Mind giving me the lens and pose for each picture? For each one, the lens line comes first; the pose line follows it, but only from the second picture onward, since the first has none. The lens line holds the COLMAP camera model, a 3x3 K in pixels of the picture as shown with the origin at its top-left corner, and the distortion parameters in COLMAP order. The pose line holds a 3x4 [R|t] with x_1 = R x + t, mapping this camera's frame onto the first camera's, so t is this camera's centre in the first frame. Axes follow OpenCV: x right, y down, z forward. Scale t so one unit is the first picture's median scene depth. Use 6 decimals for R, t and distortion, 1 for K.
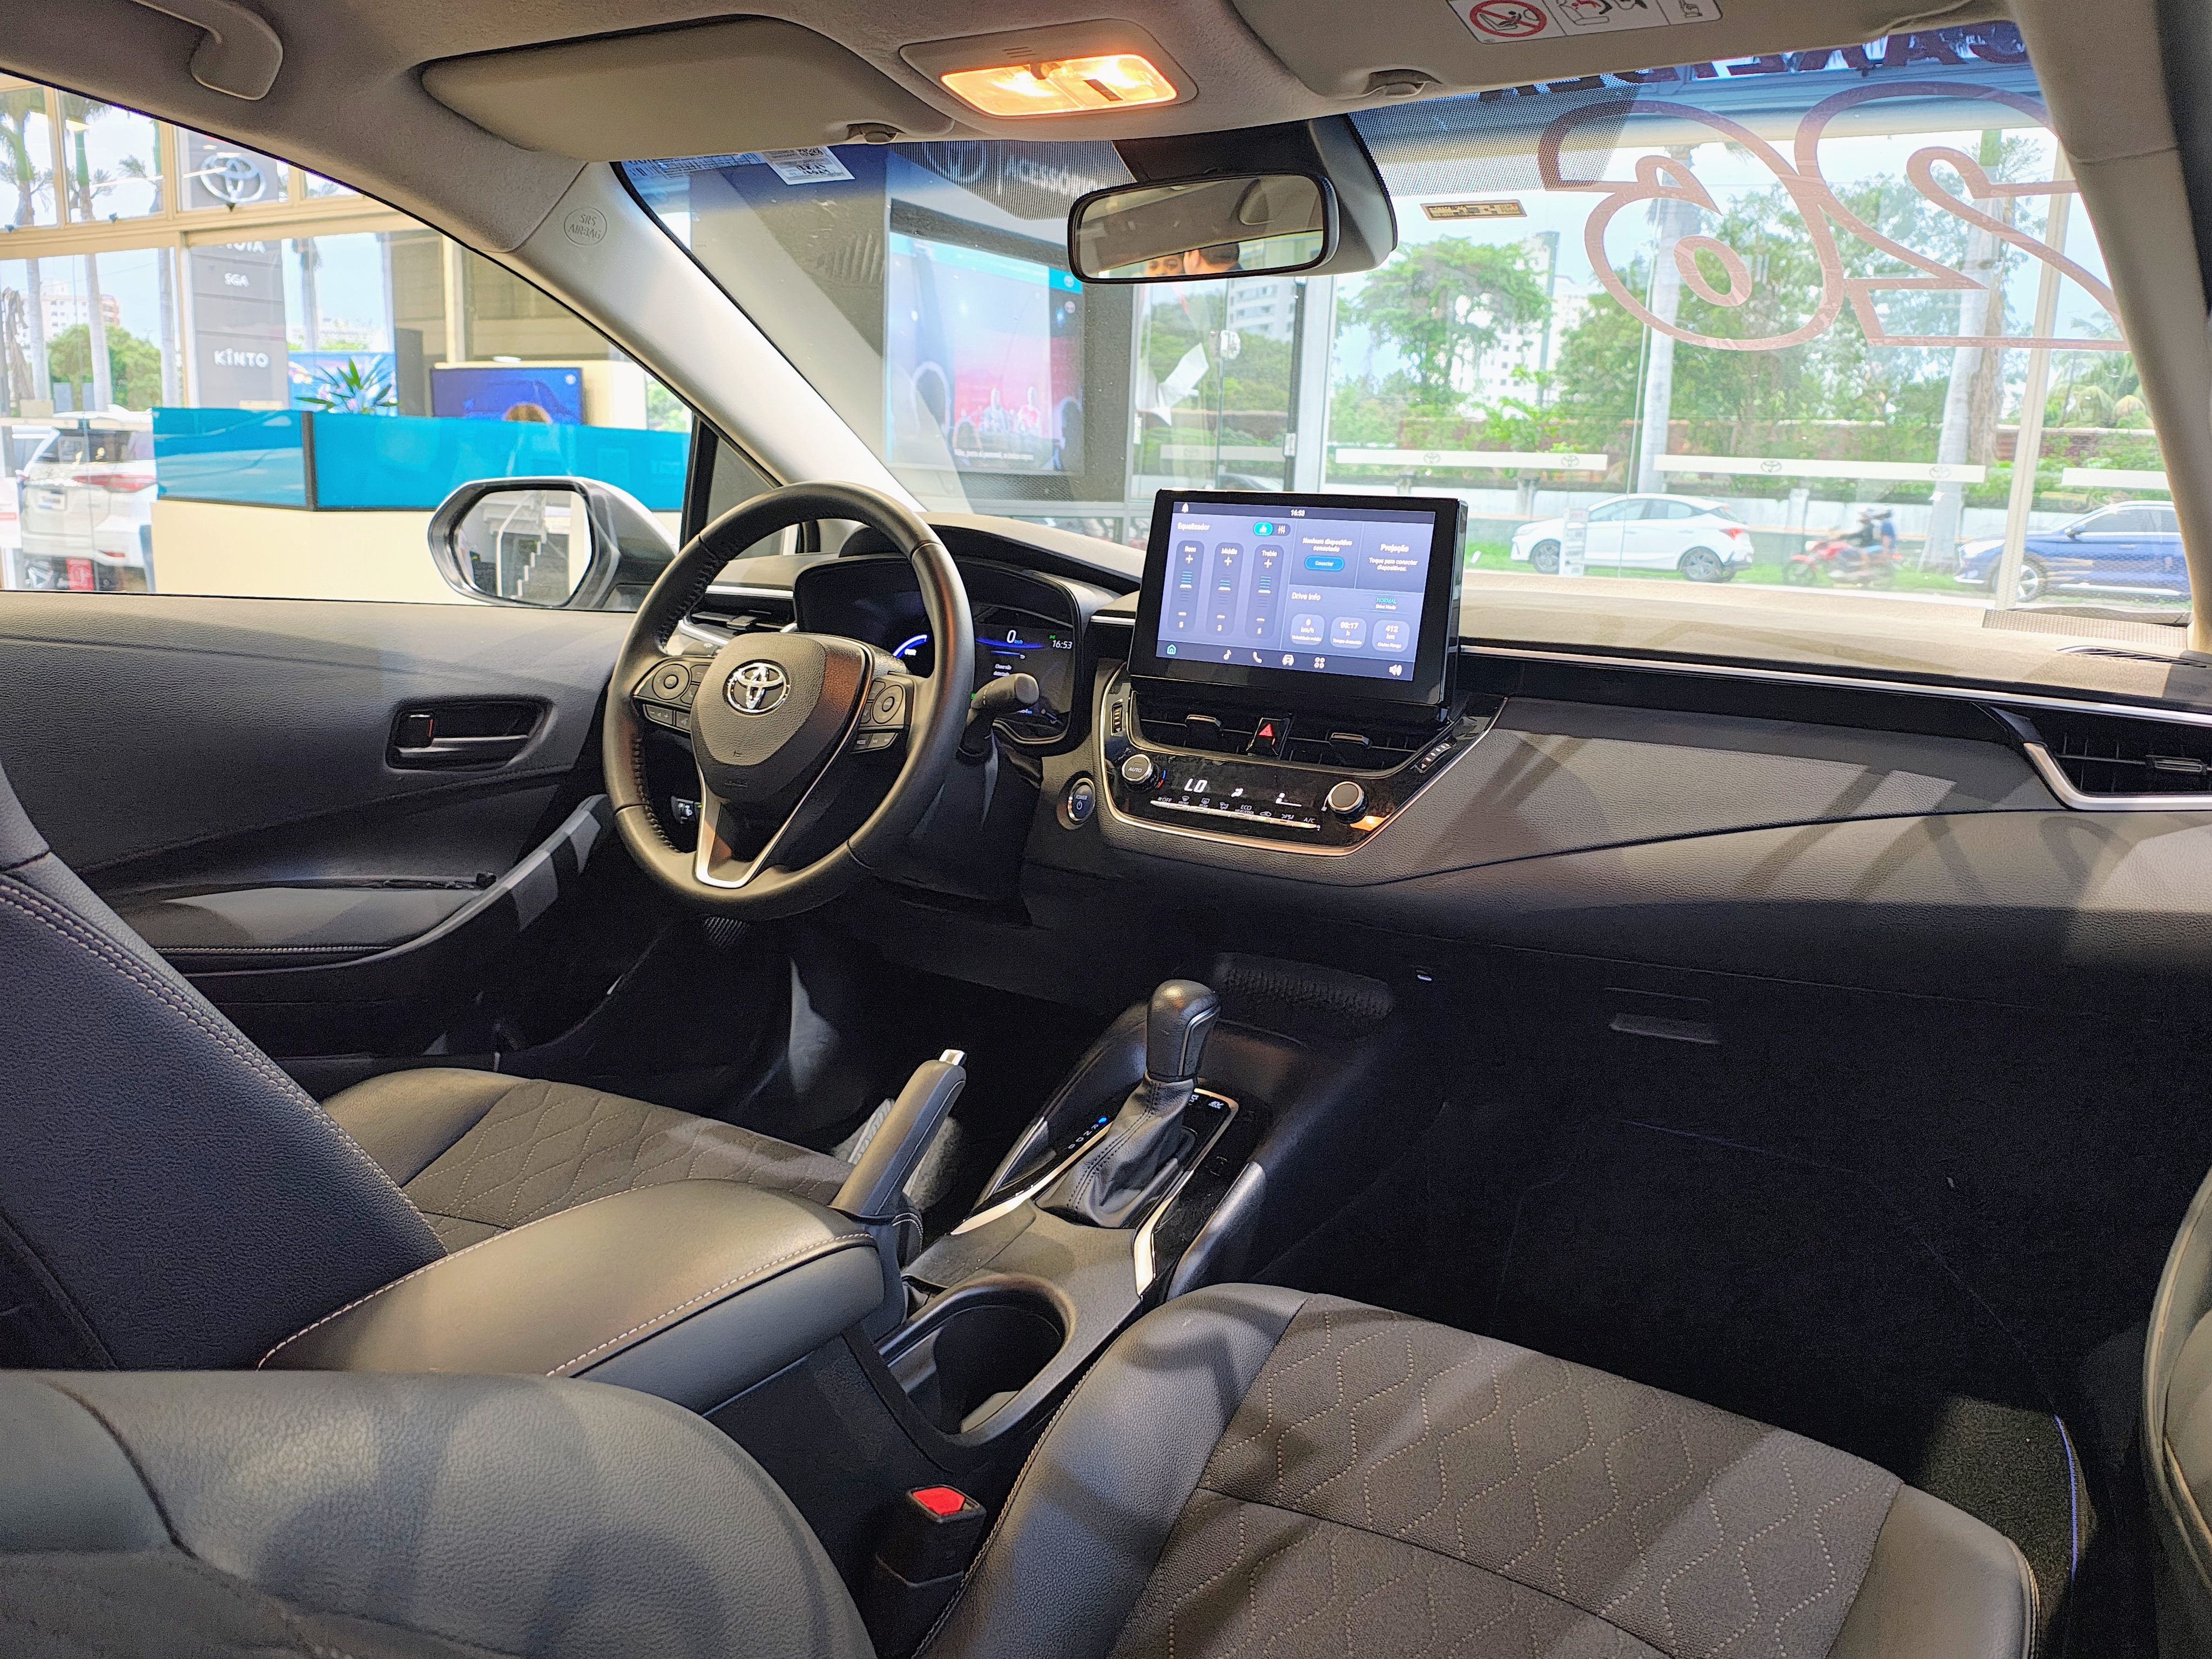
lens RADIAL K [[1679.0, 0, 1116.7], [0, 1679.0, 873.3], [0, 0, 1]] dist [0.052031, -0.132109]
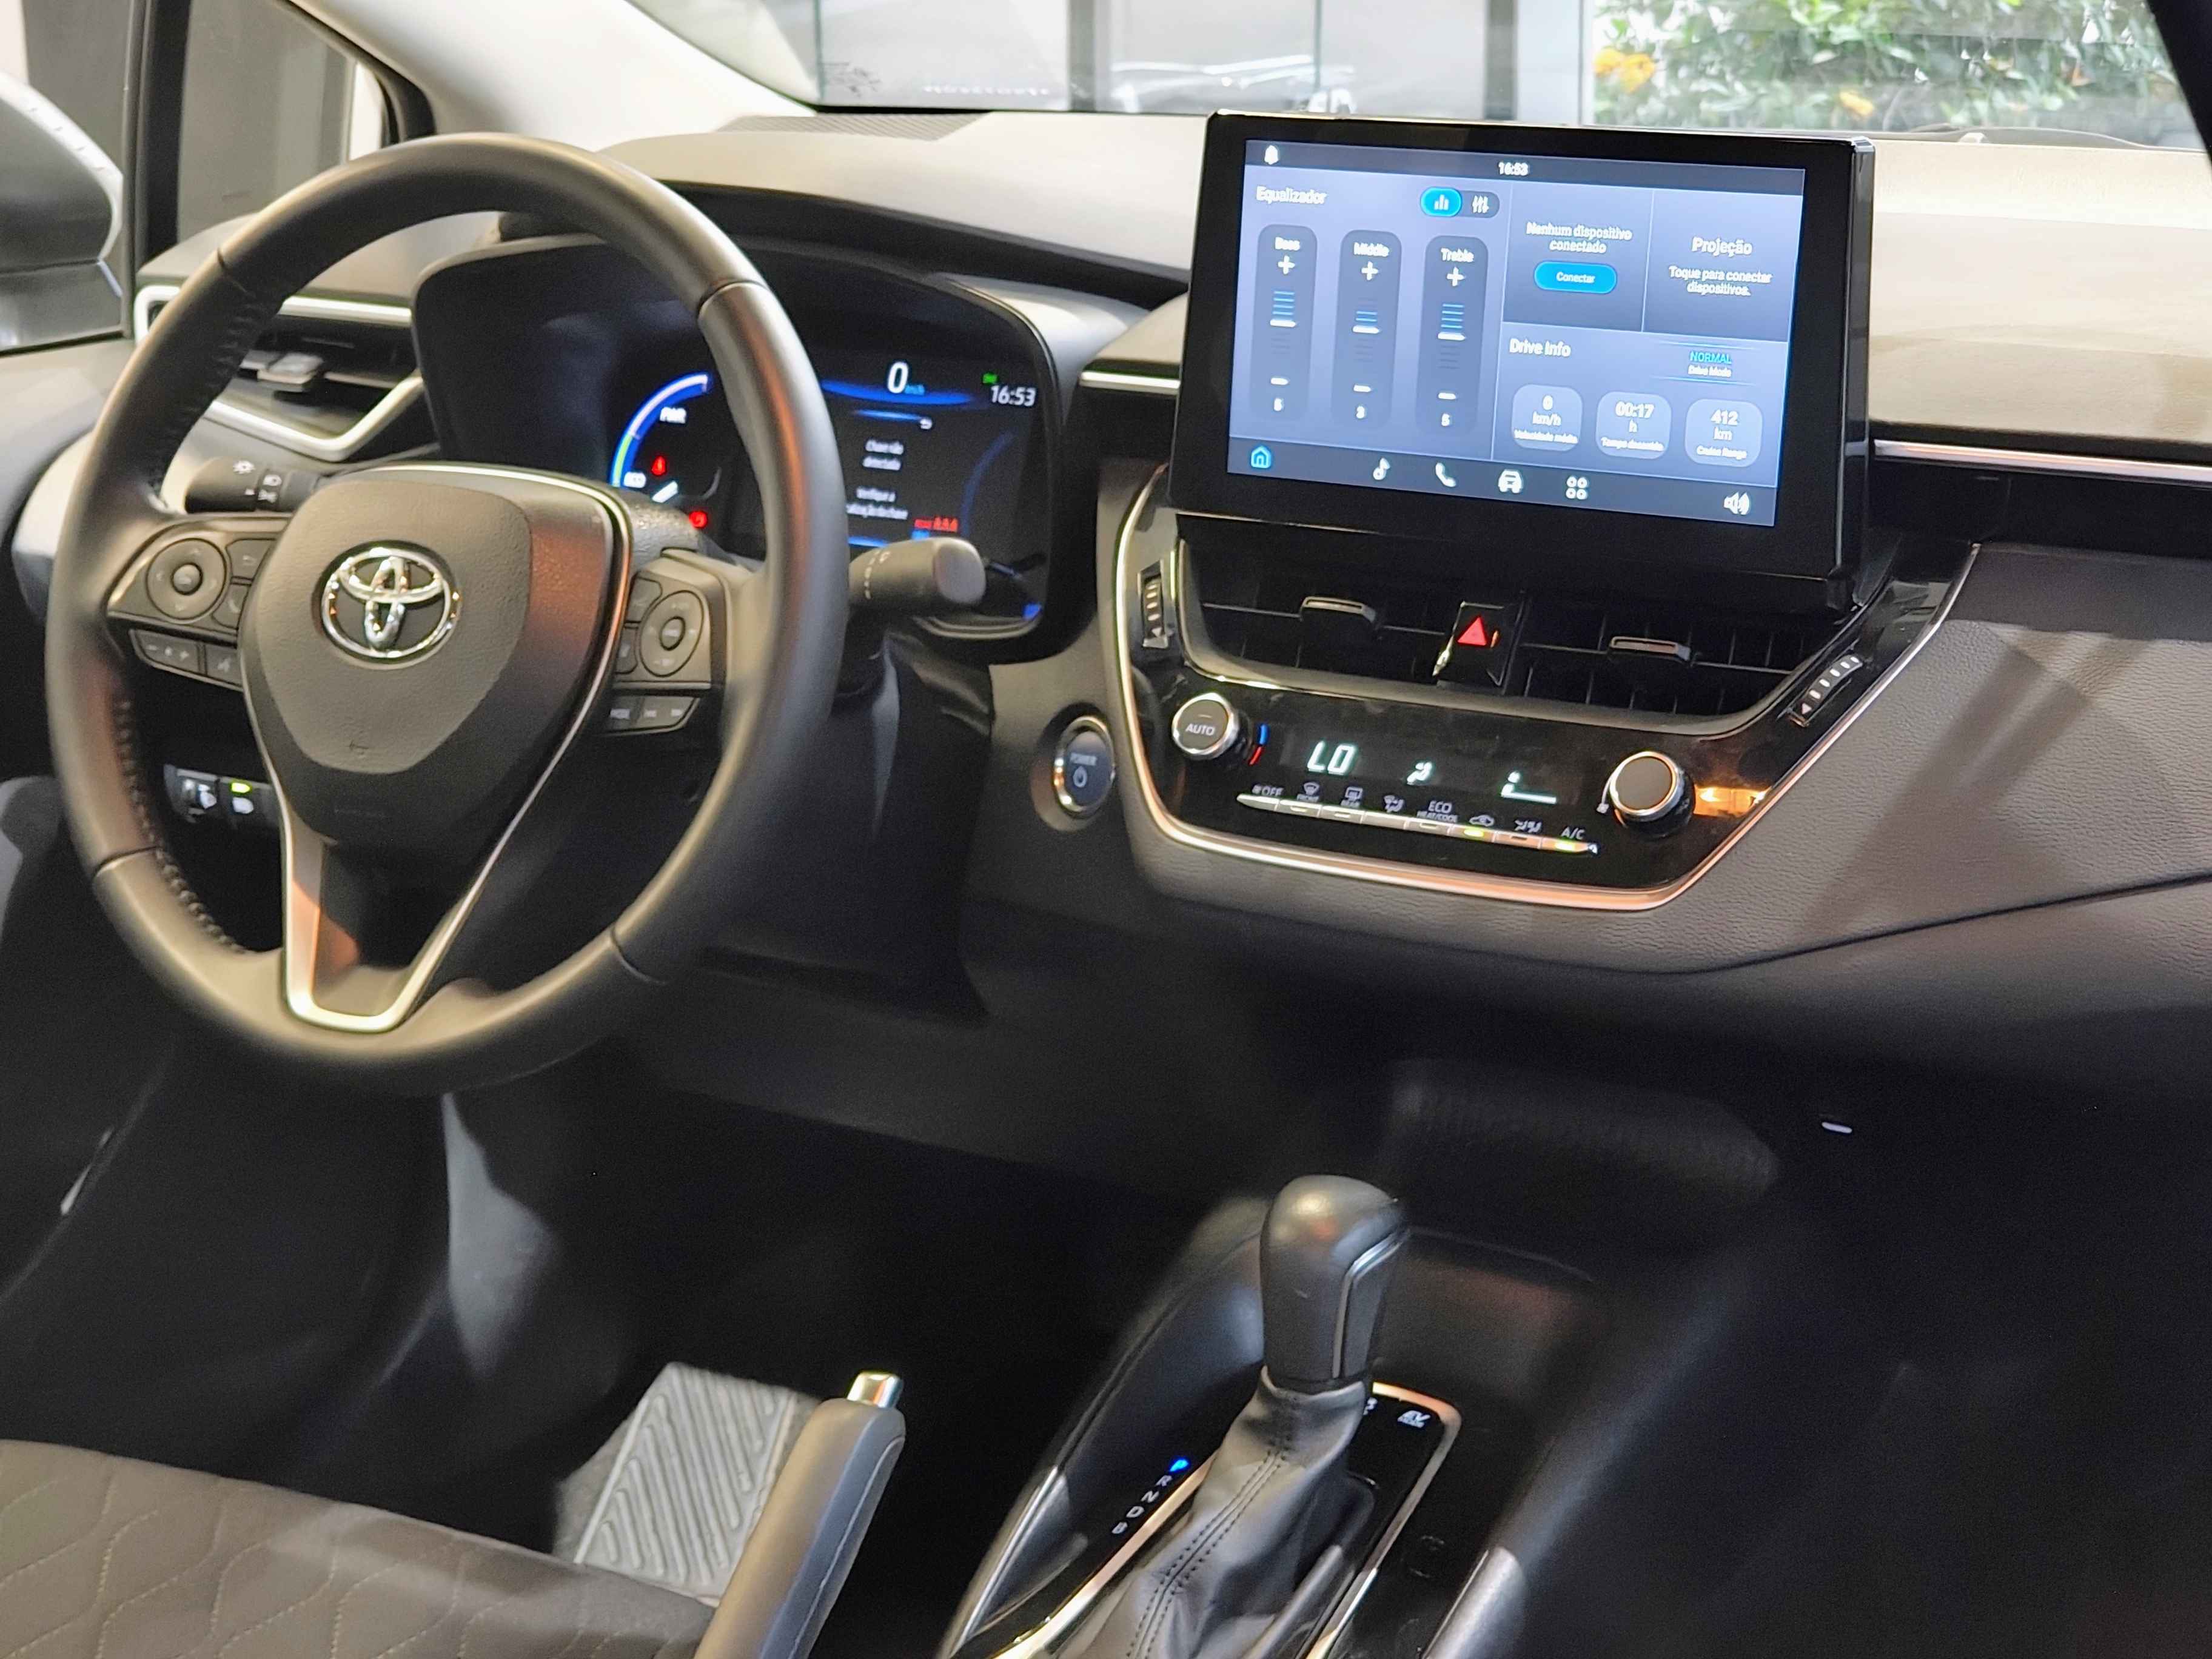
lens RADIAL K [[4532.0, 0, 1068.8], [0, 4532.0, 866.2], [0, 0, 1]] dist [0.002090, 2.126581]
pose [[0.997799, -0.065166, -0.012262, -0.012968], [0.065935, 0.994670, 0.079266, -0.127881], [0.007031, -0.079900, 0.996778, -0.275324]]
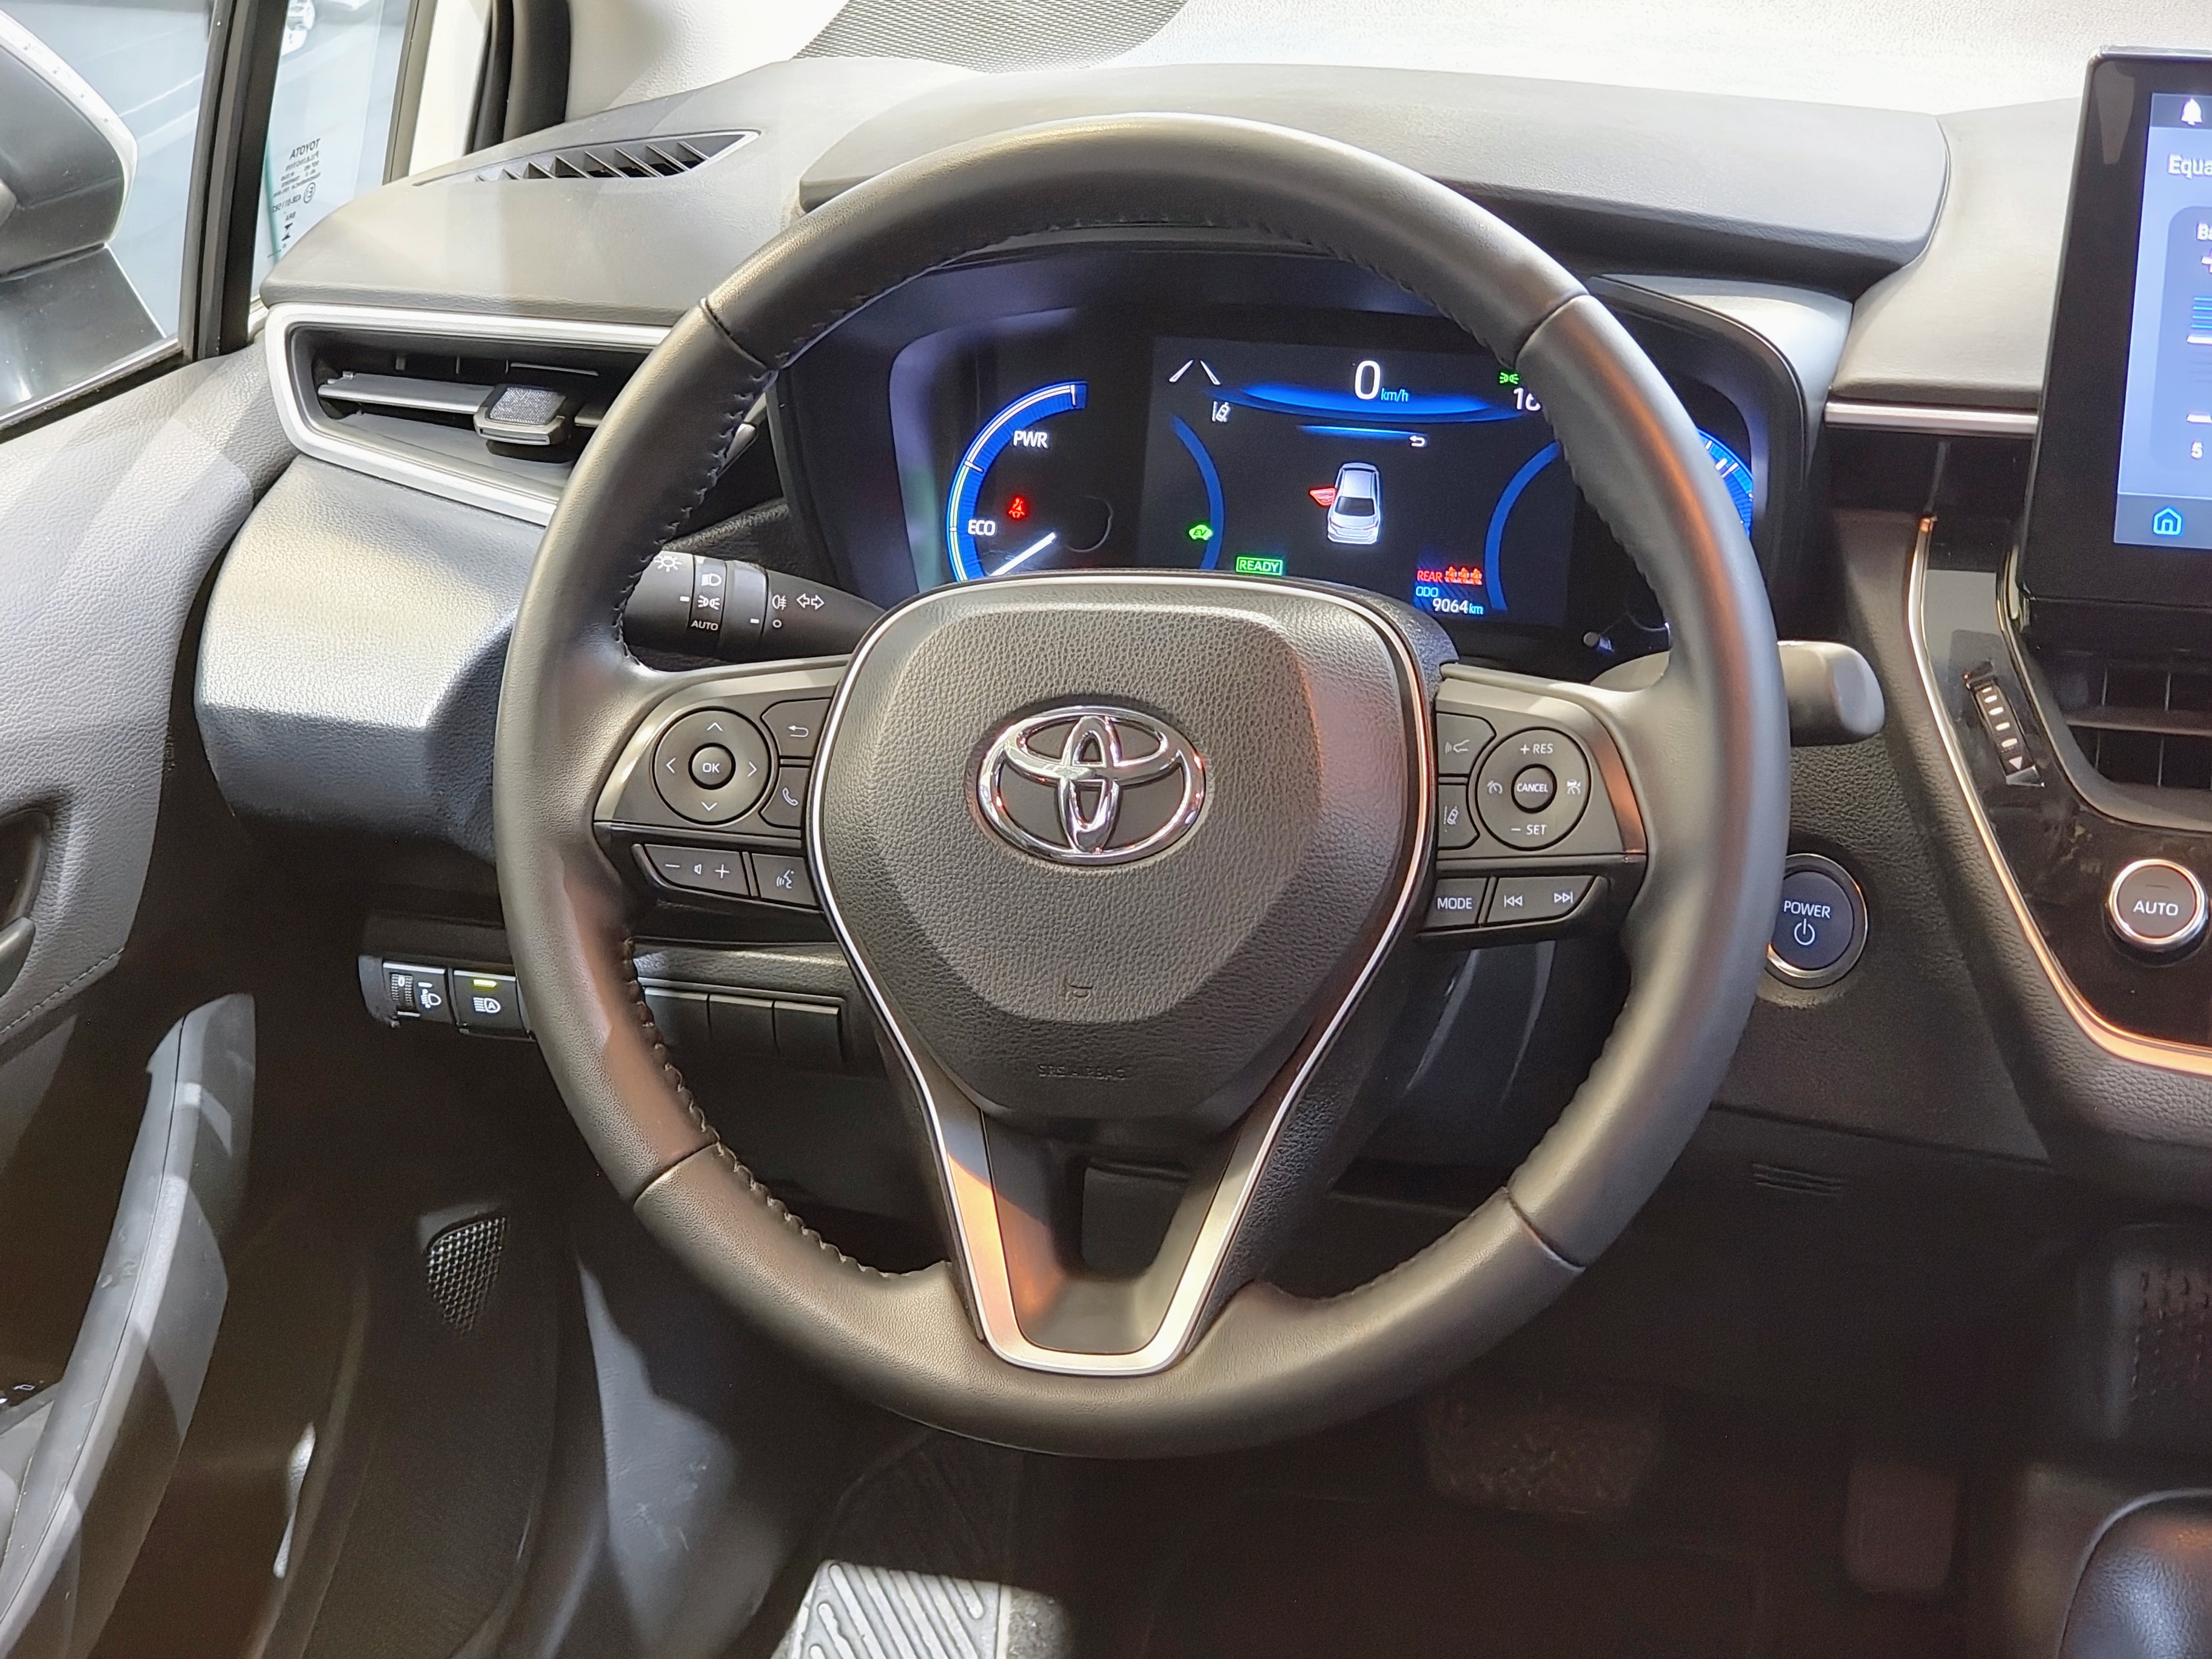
lens RADIAL K [[4532.0, 0, 1068.8], [0, 4532.0, 866.2], [0, 0, 1]] dist [0.002090, 2.126581]
pose [[0.963465, -0.155890, 0.217790, -0.414937], [0.115369, 0.975407, 0.187807, -0.276479], [-0.241711, -0.155819, 0.957756, 0.145684]]
